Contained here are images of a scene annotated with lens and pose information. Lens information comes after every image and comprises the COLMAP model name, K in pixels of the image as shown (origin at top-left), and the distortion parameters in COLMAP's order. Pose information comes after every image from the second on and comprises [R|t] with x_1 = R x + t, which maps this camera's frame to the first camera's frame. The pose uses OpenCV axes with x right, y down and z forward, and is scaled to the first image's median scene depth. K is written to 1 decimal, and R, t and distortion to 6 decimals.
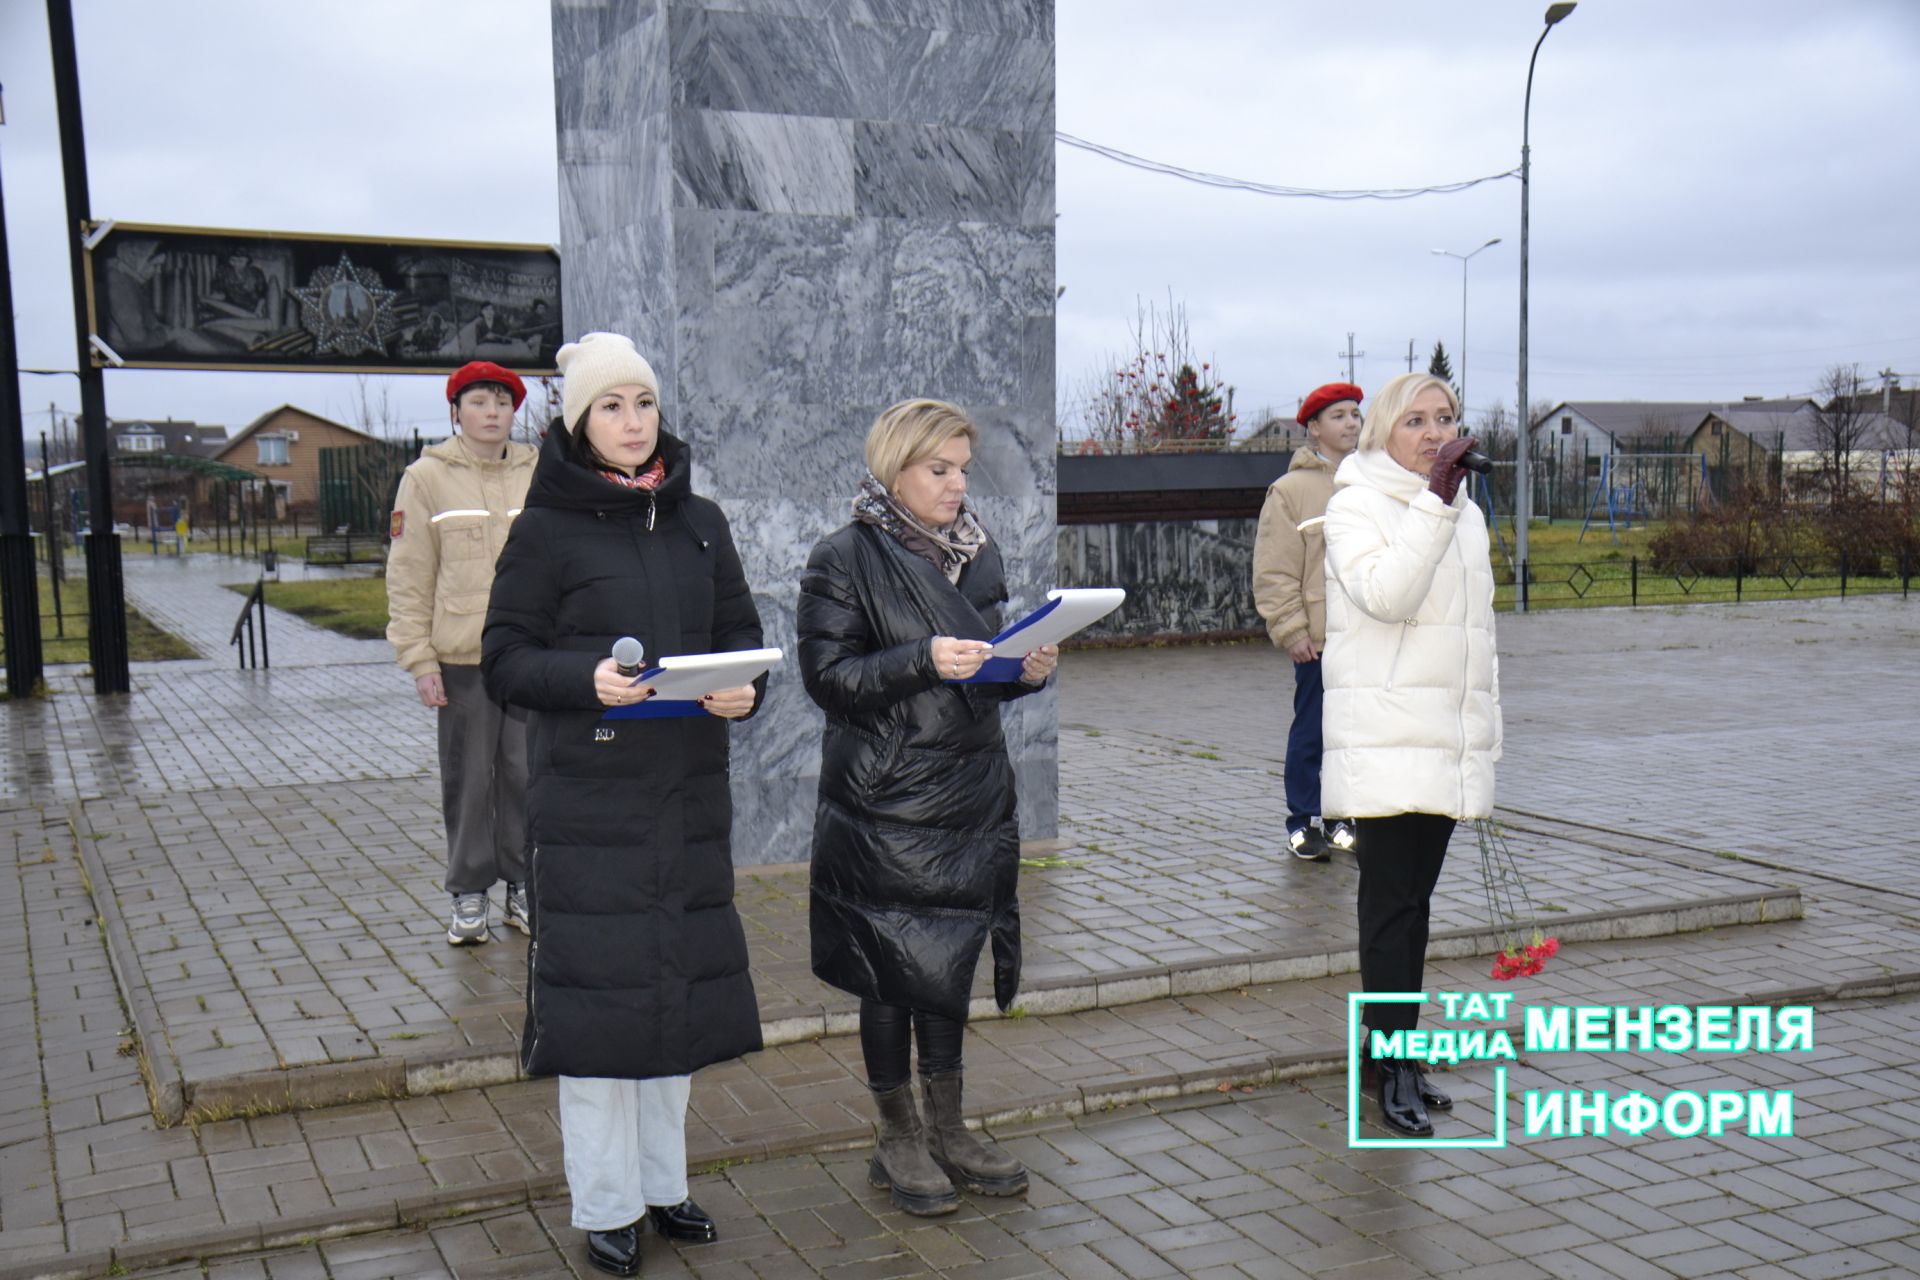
lens RADIAL K [[2074.9, 0, 959.5], [0, 2074.9, 686.3], [0, 0, 1]] dist [0.043440, 0.000000]
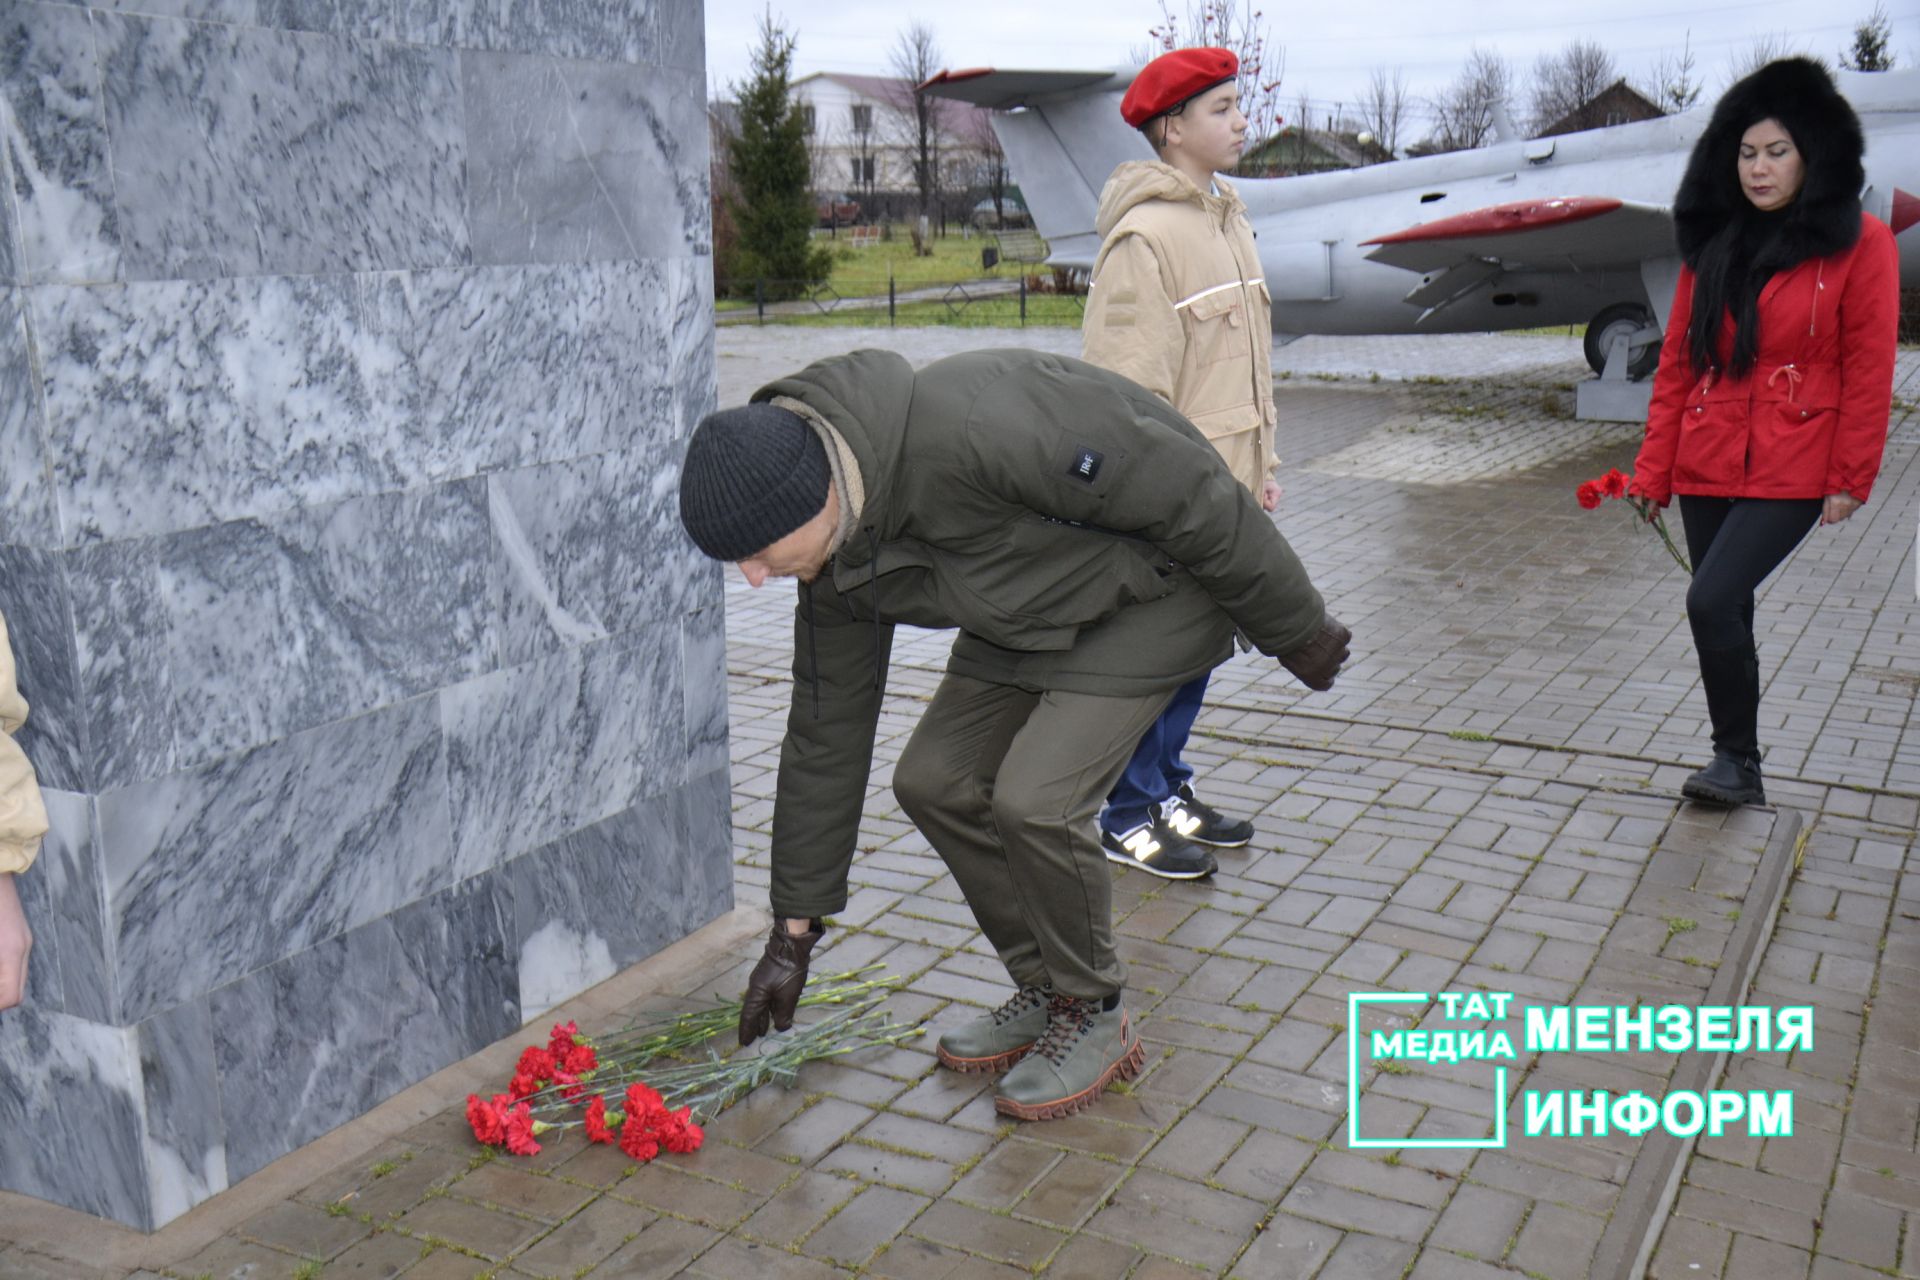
lens RADIAL K [[1974.9, 0, 962.7], [0, 1974.9, 703.5], [0, 0, 1]] dist [0.034660, 0.000000]
pose [[0.788652, -0.145538, 0.597367, -0.216927], [0.052811, 0.984025, 0.170018, -0.066678], [-0.612568, -0.102537, 0.783739, 0.605512]]
